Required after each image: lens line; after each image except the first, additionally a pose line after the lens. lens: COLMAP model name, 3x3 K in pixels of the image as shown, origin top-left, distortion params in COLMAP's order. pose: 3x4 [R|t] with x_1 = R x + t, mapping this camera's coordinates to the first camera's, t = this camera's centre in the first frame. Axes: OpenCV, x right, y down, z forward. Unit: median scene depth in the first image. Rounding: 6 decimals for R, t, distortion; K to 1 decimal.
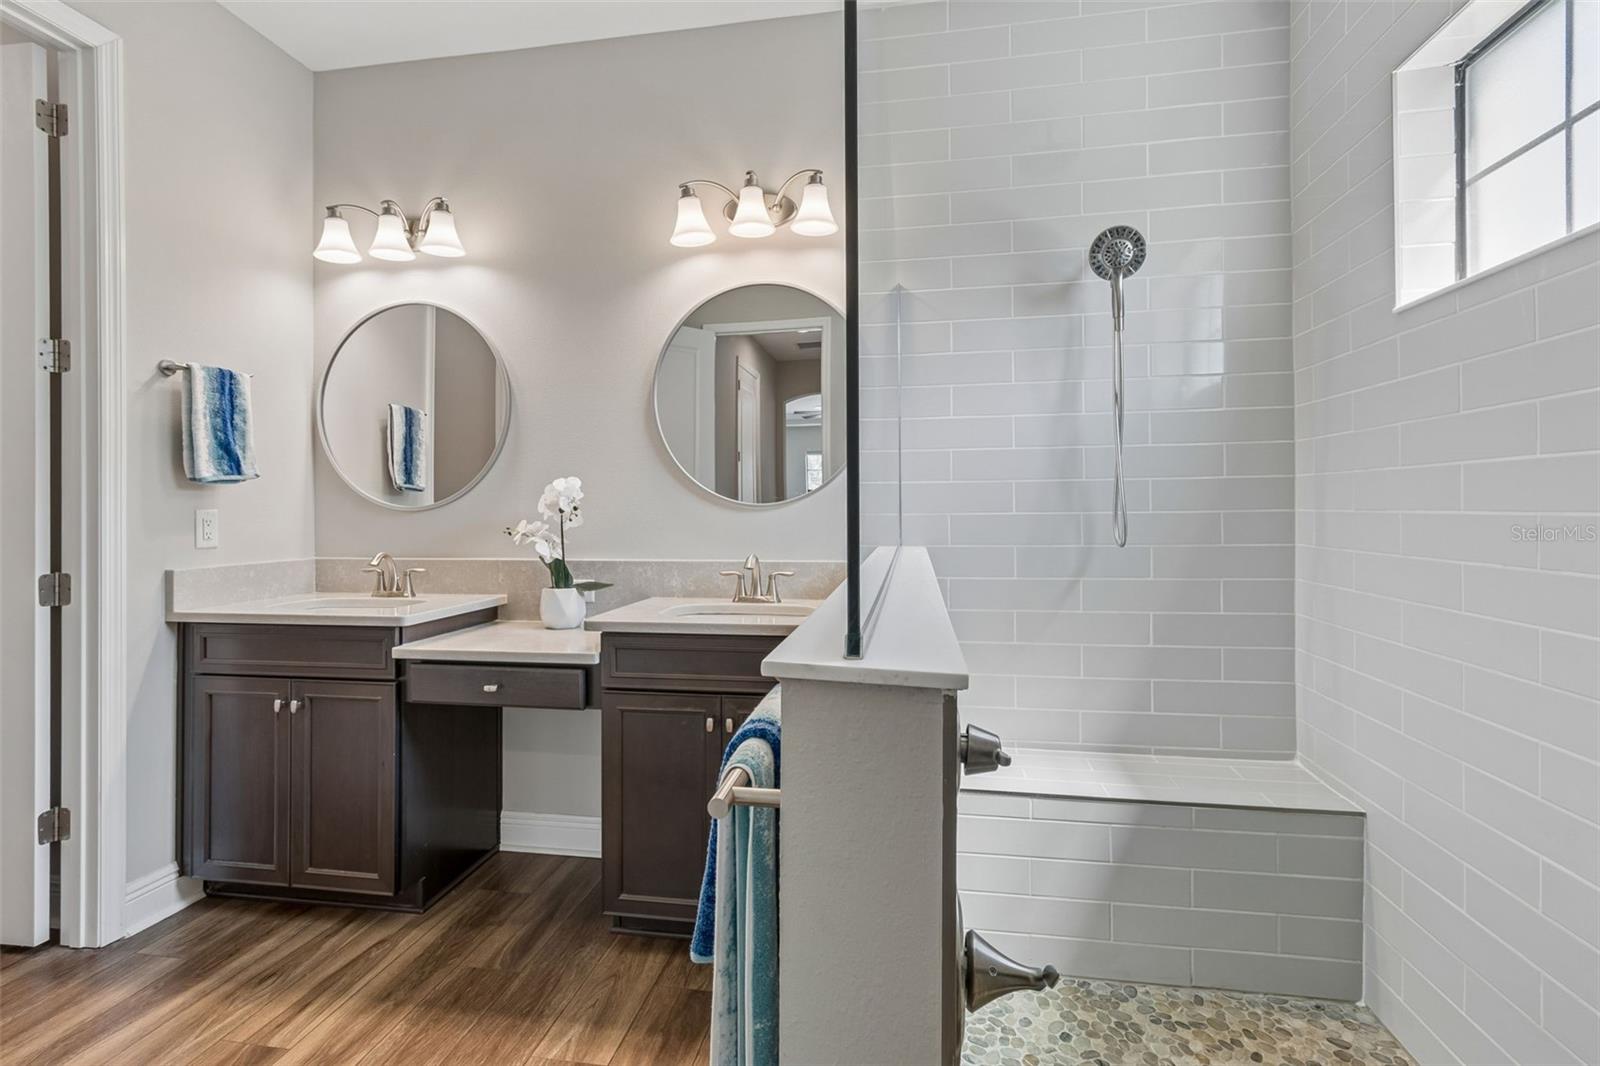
lens RADIAL K [[726.8, 0, 757.9], [0, 726.8, 510.7], [0, 0, 1]] dist [0.001491, 0.000004]
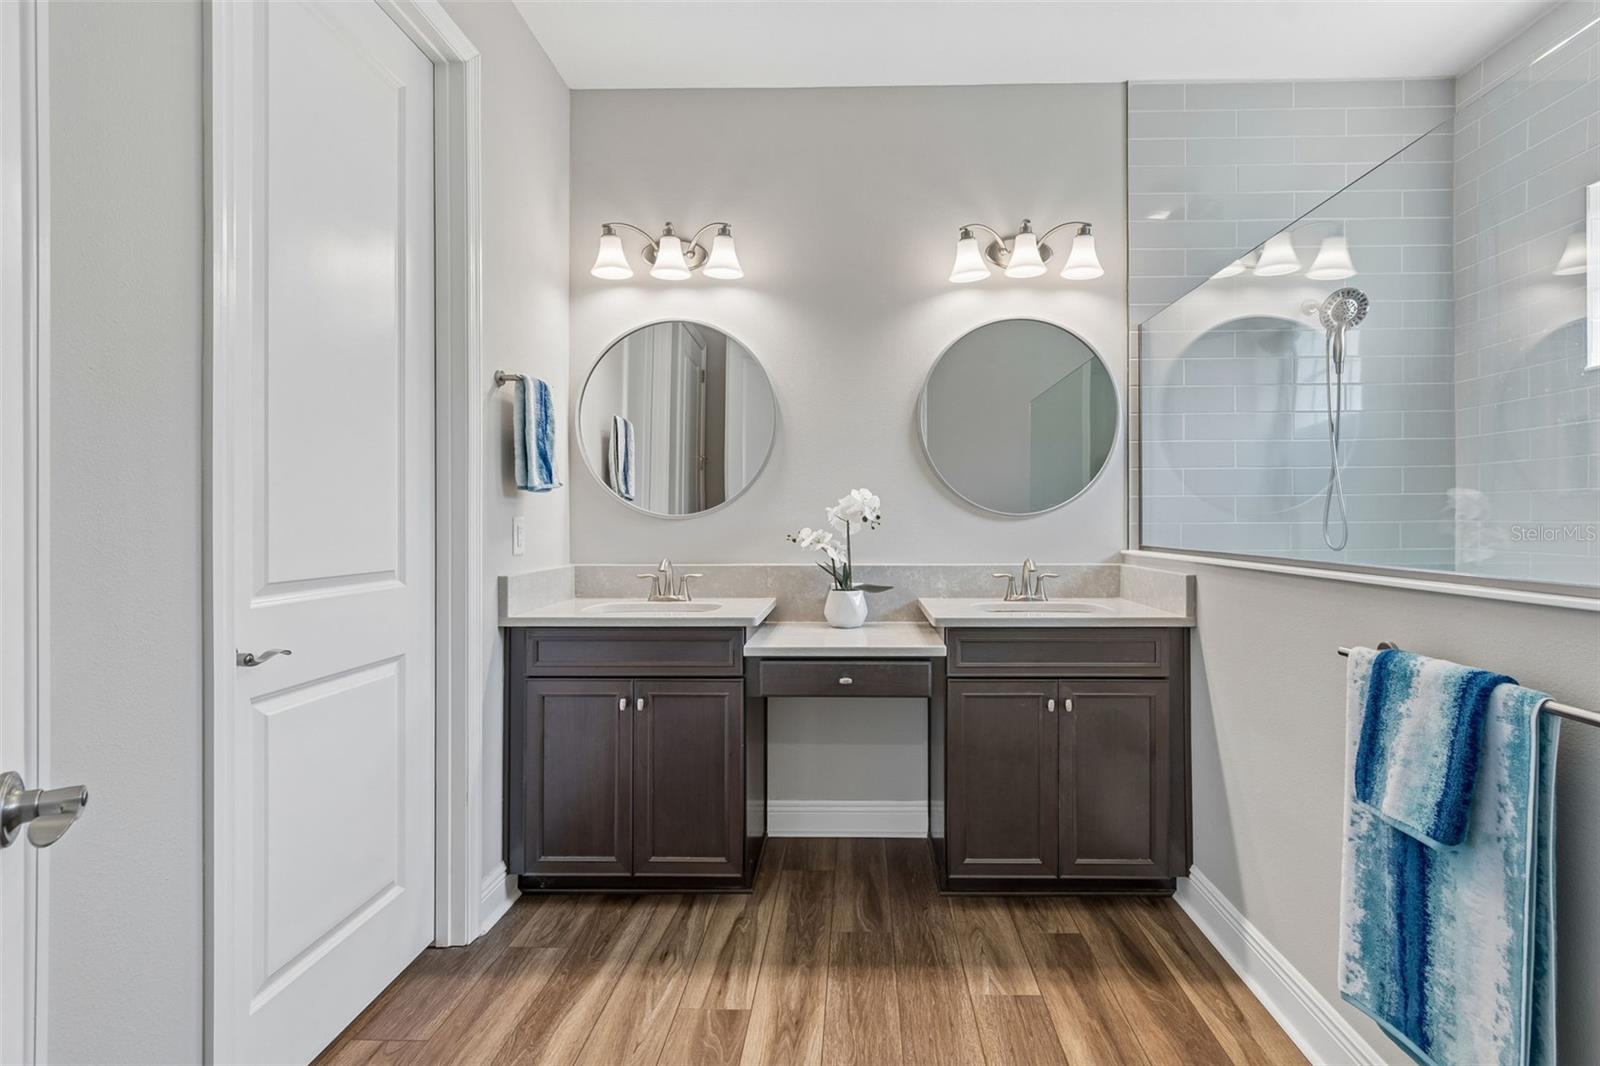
lens RADIAL K [[712.8, 0, 811.2], [0, 712.8, 521.9], [0, 0, 1]] dist [-0.001870, -0.000276]
pose [[0.989705, 0.002388, 0.143105, -0.507774], [-0.002647, 0.999995, 0.001621, 0.002646], [-0.143100, -0.001983, 0.989706, -0.051954]]
